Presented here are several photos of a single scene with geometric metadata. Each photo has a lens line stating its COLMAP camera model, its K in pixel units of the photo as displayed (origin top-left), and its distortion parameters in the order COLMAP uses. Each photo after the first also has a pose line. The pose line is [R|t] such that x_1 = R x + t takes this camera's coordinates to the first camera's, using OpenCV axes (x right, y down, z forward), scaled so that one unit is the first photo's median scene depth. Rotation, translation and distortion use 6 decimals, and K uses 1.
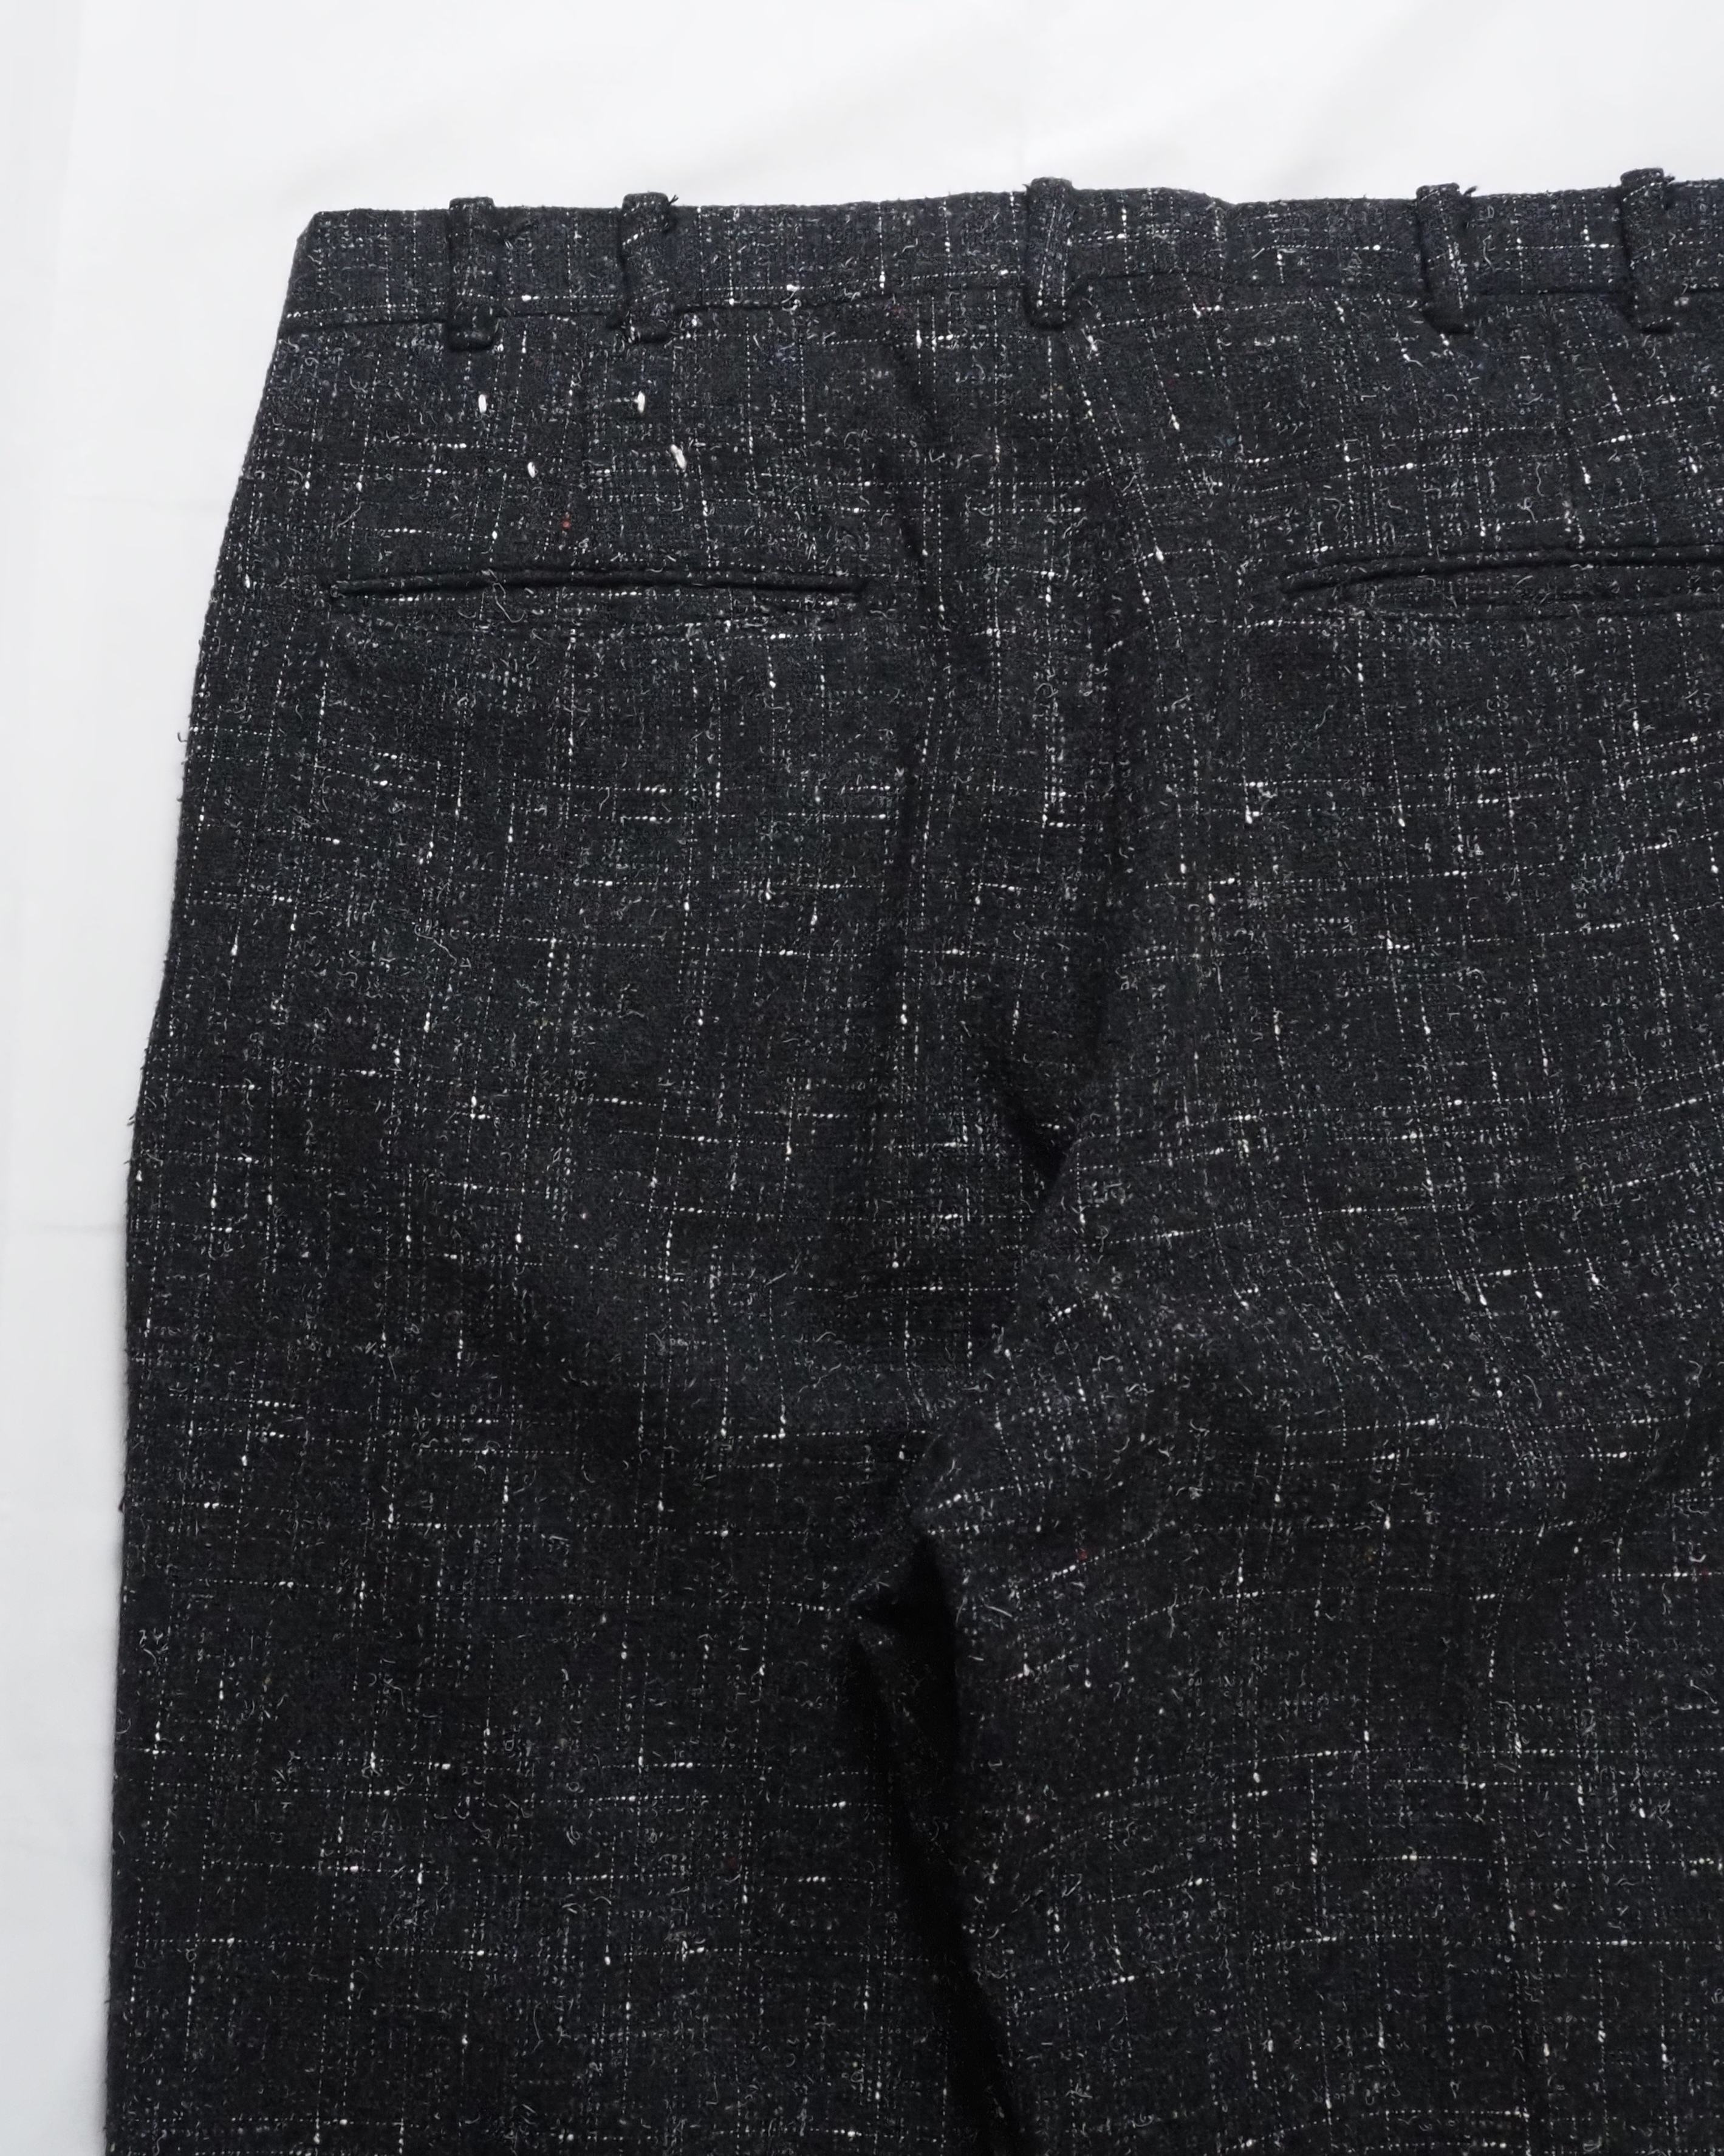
lens RADIAL K [[2570.5, 0, 694.0], [0, 2570.5, 888.1], [0, 0, 1]] dist [-0.047305, 0.028949]
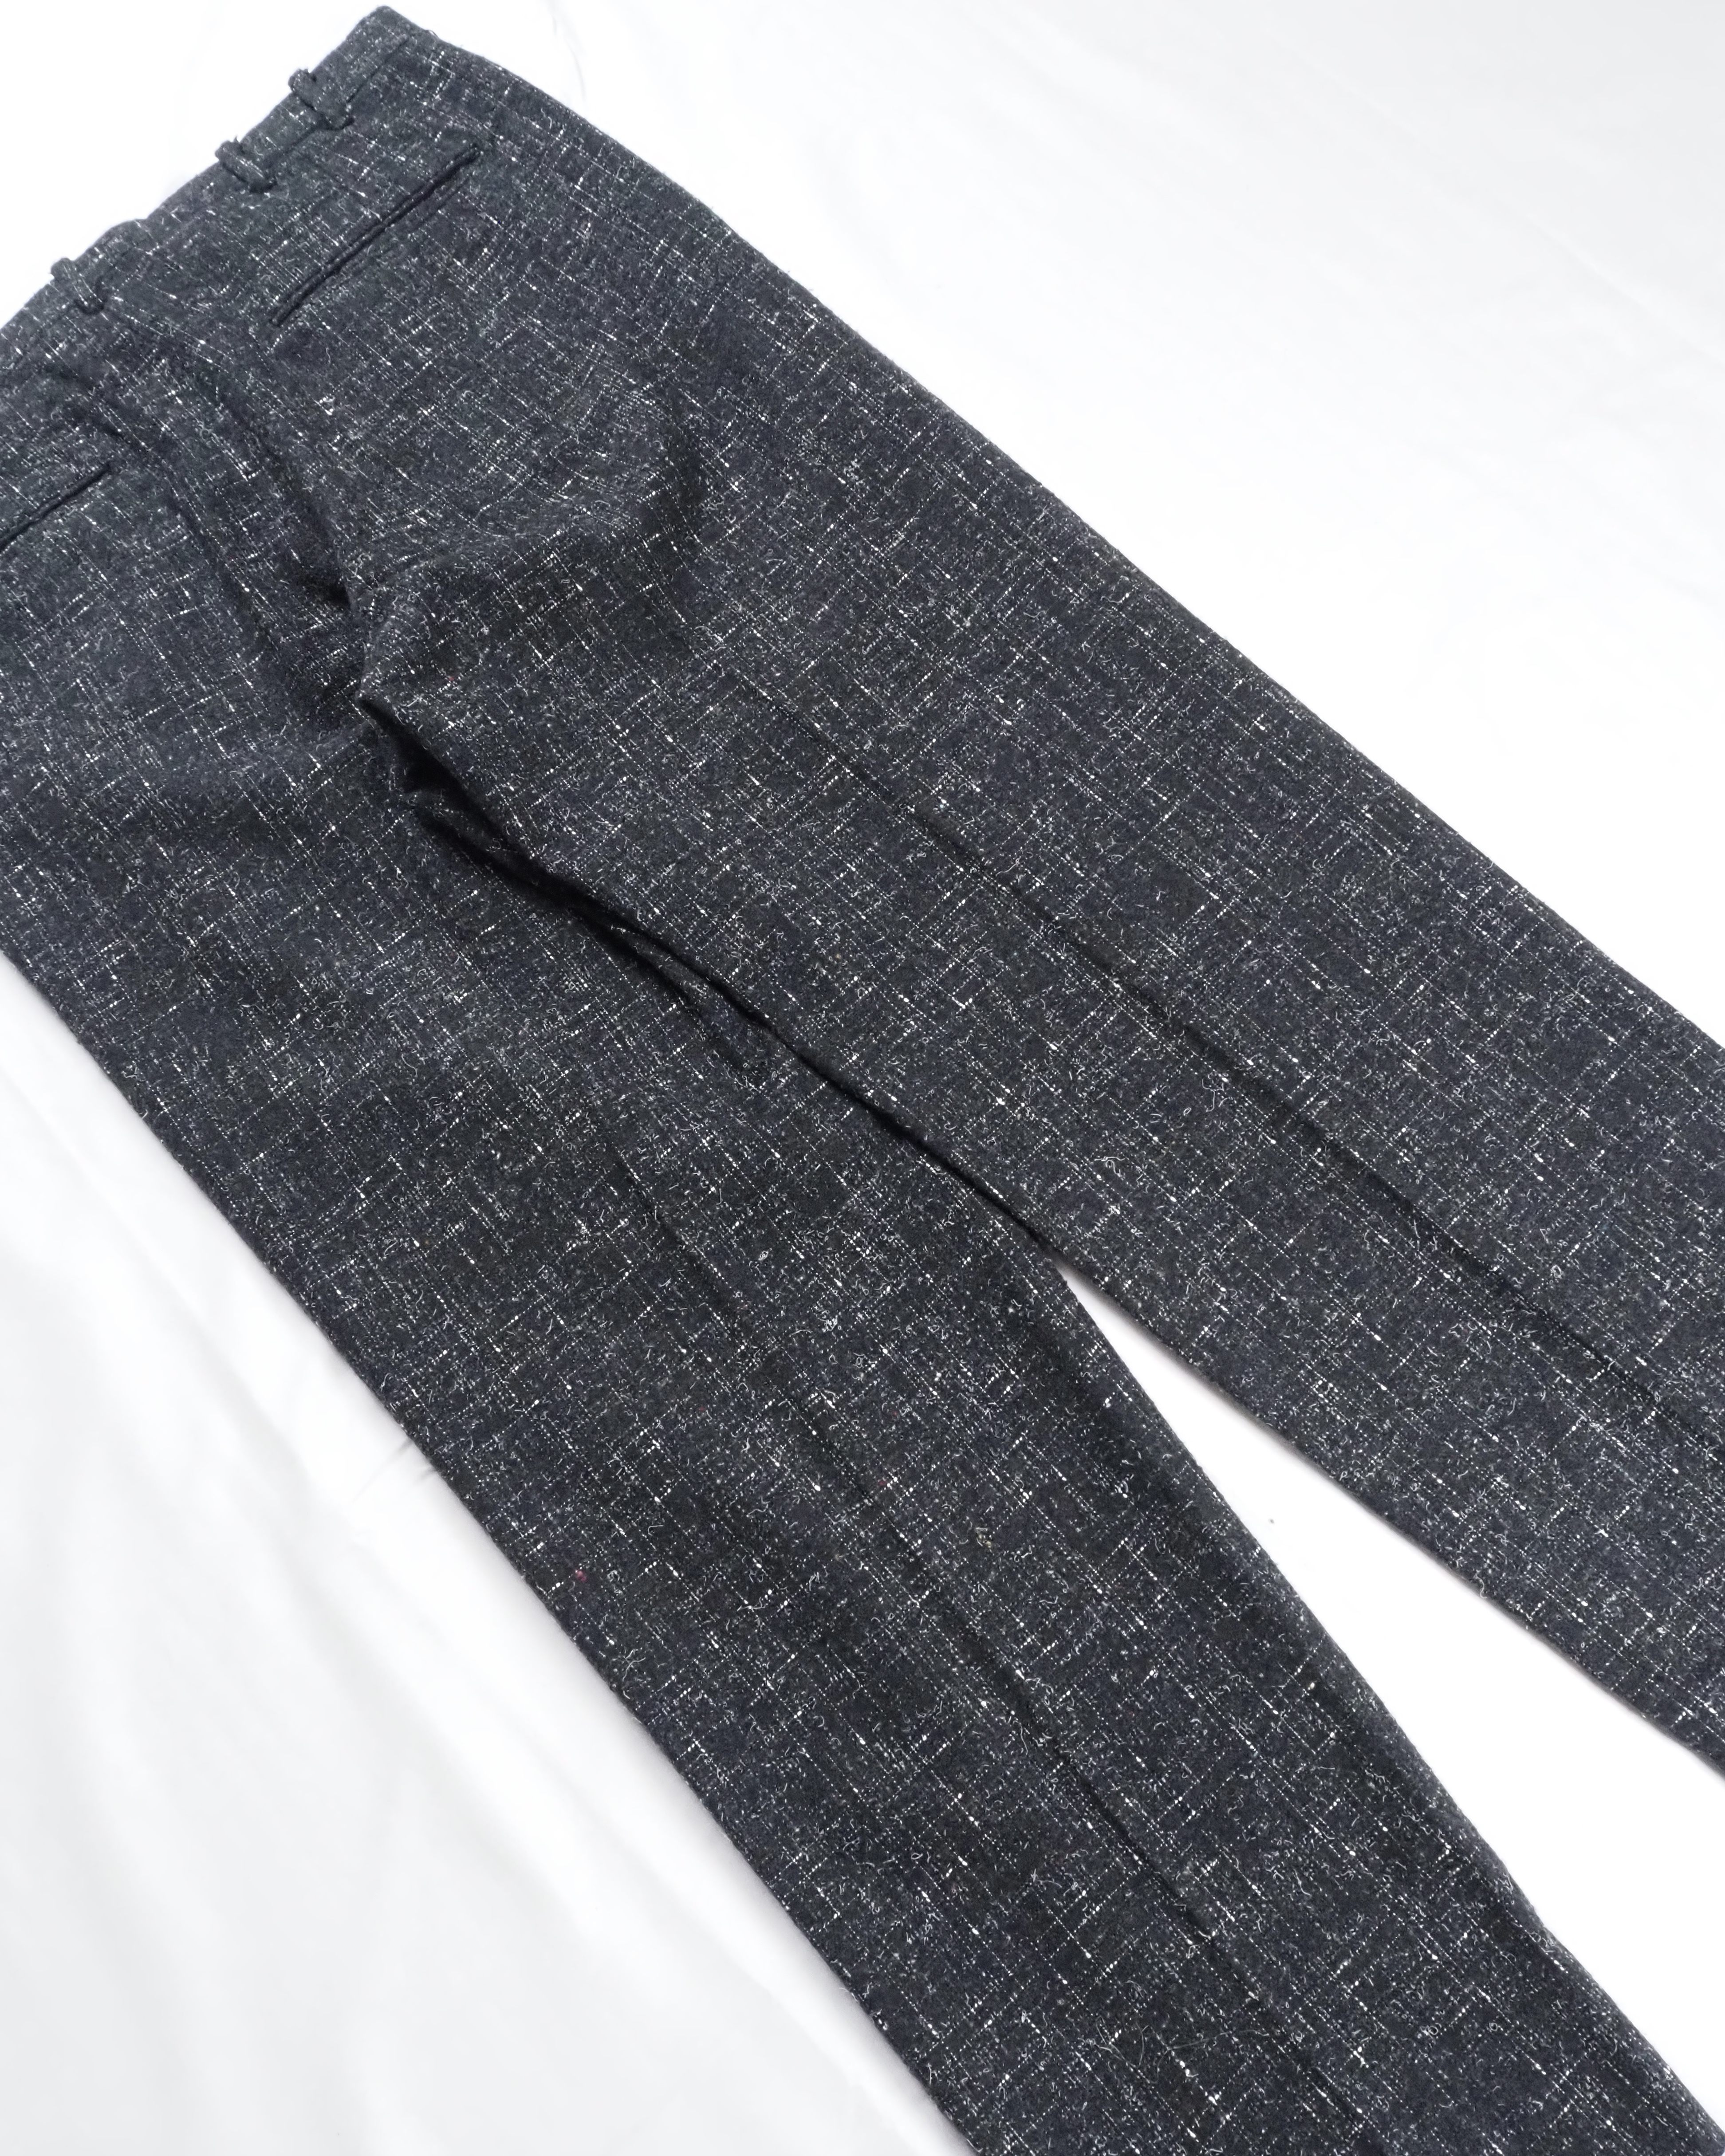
lens RADIAL K [[1791.5, 0, 890.9], [0, 1791.5, 1087.2], [0, 0, 1]] dist [-0.063993, 0.040372]
pose [[0.734241, -0.662044, 0.150292, -0.009216], [0.673409, 0.738315, -0.037581, 0.686961], [-0.086083, 0.128802, 0.987927, -0.287666]]
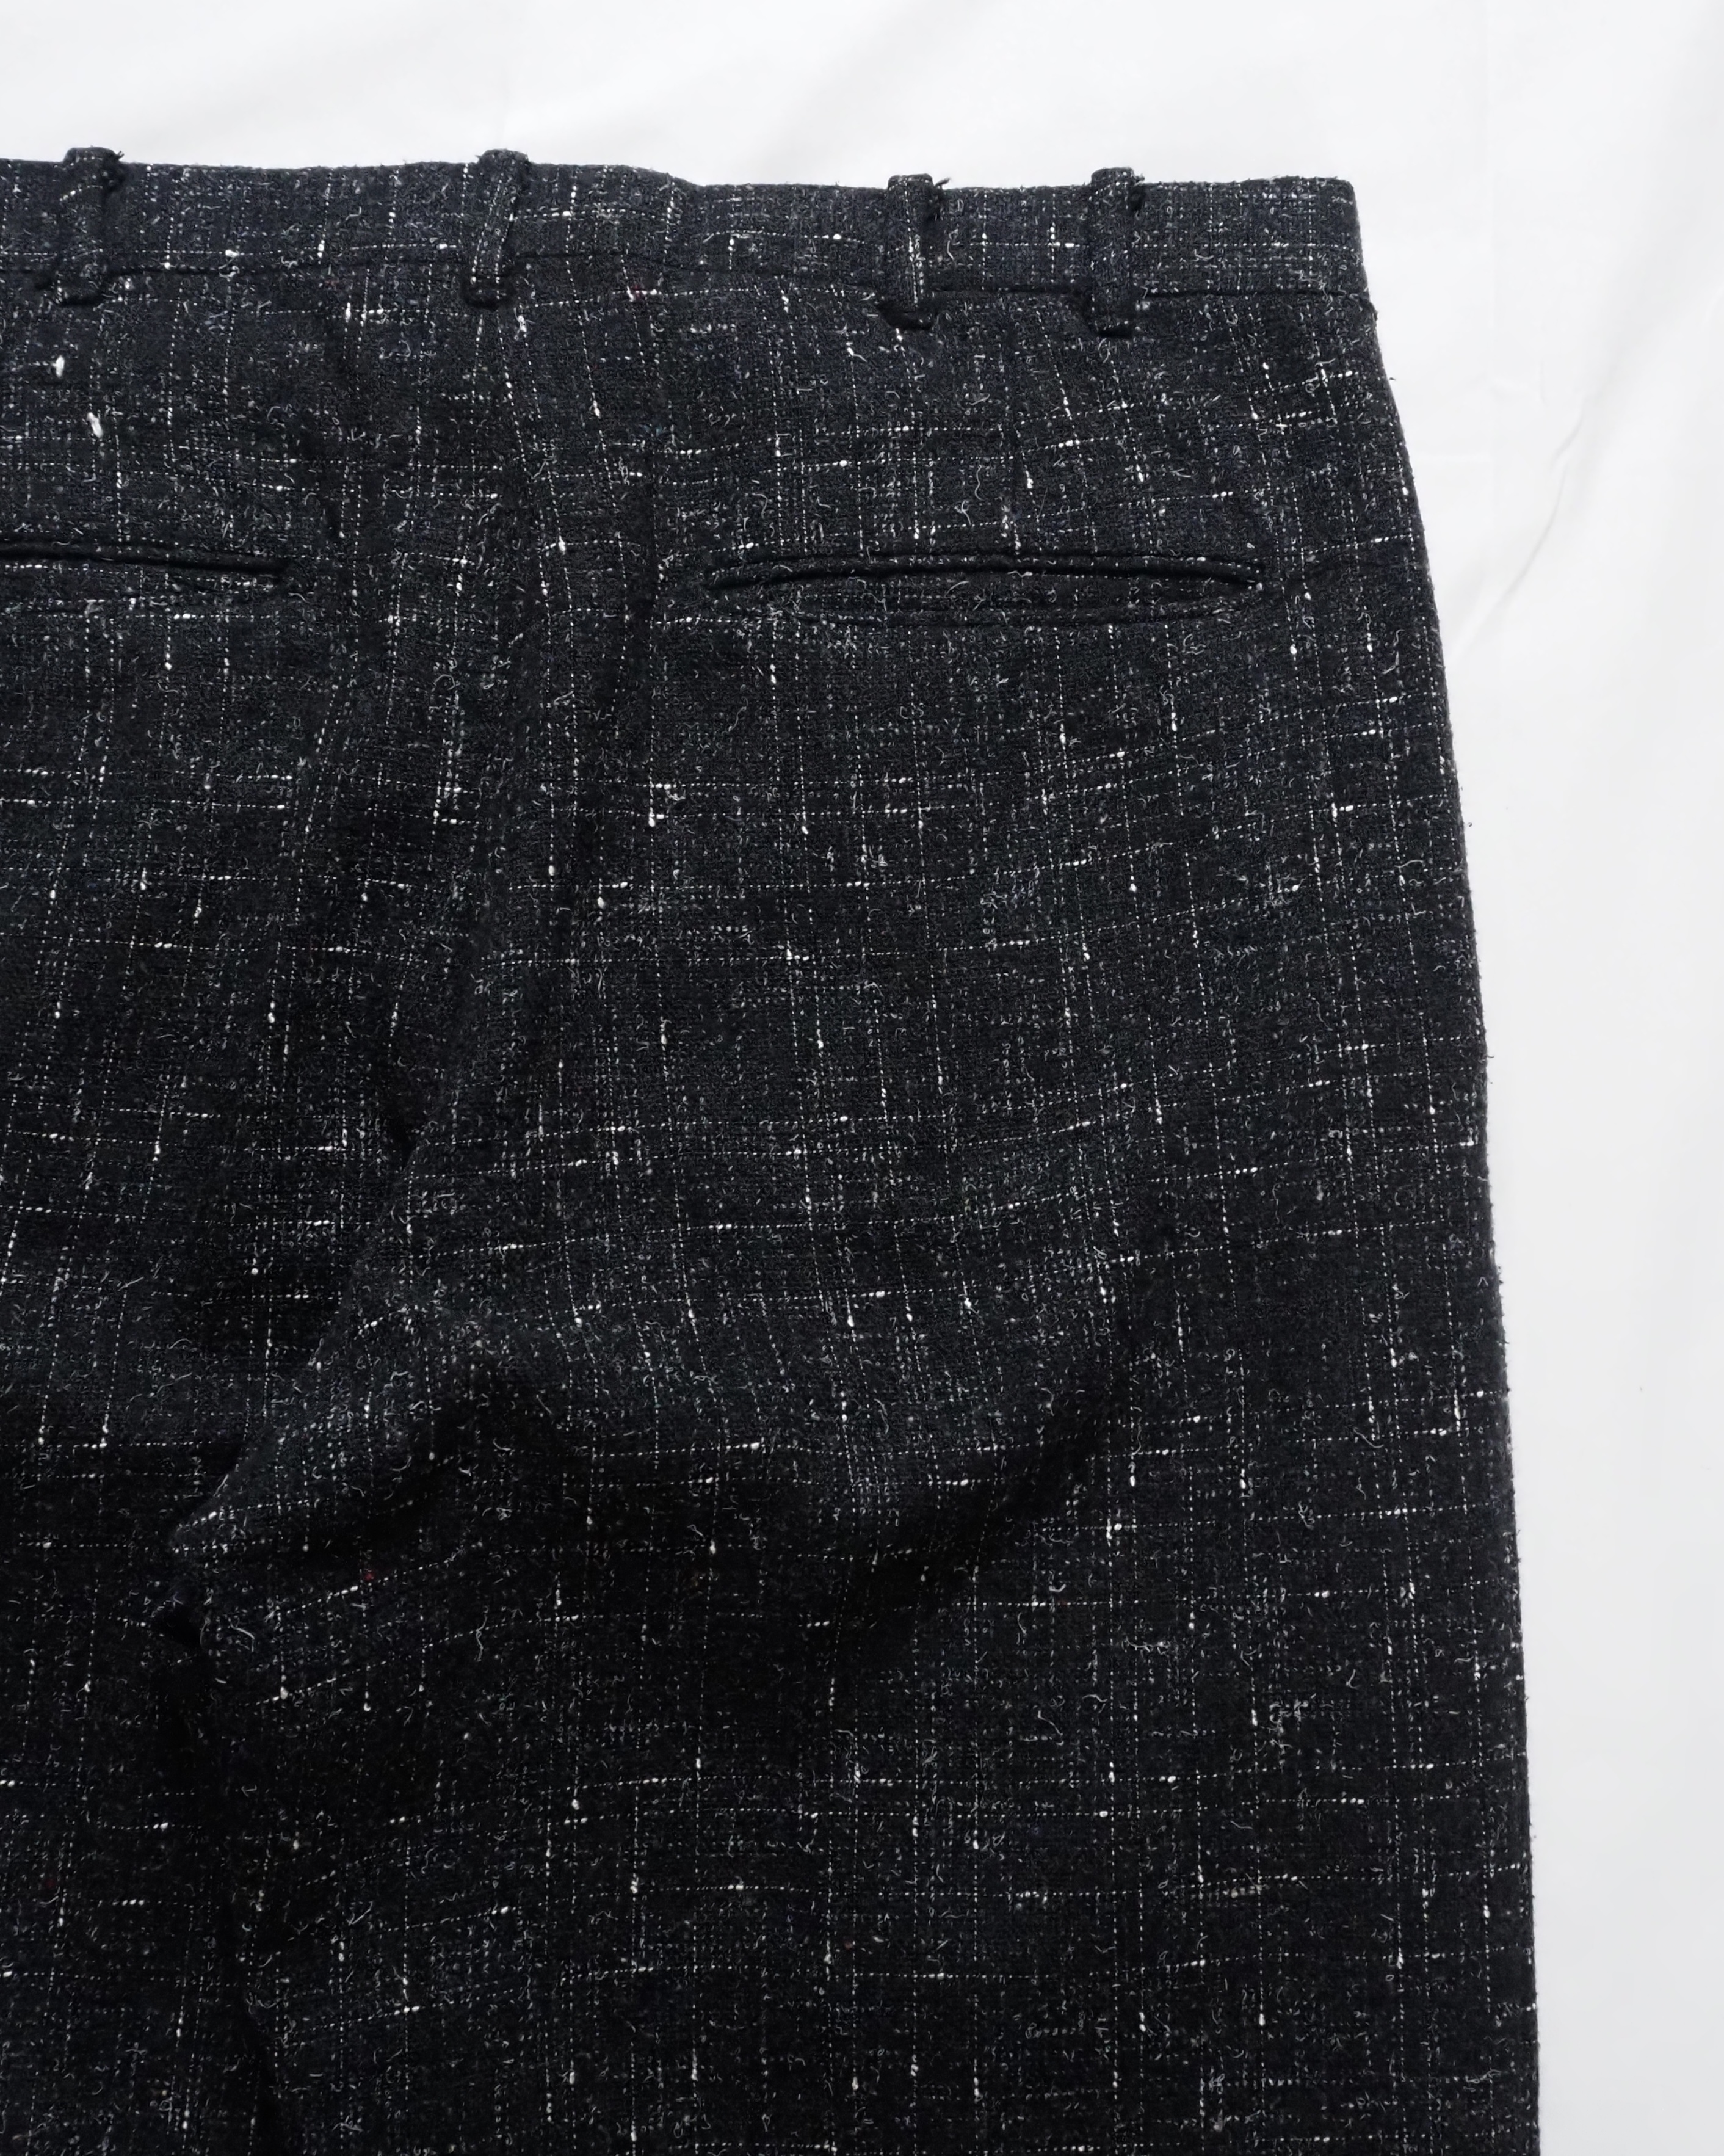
lens RADIAL K [[2584.7, 0, 1043.7], [0, 2584.7, 930.2], [0, 0, 1]] dist [-0.048247, 0.035729]
pose [[0.996586, 0.029089, 0.077264, 0.292083], [-0.030759, 0.999316, 0.020515, -0.010547], [-0.076614, -0.022822, 0.996800, 0.013665]]
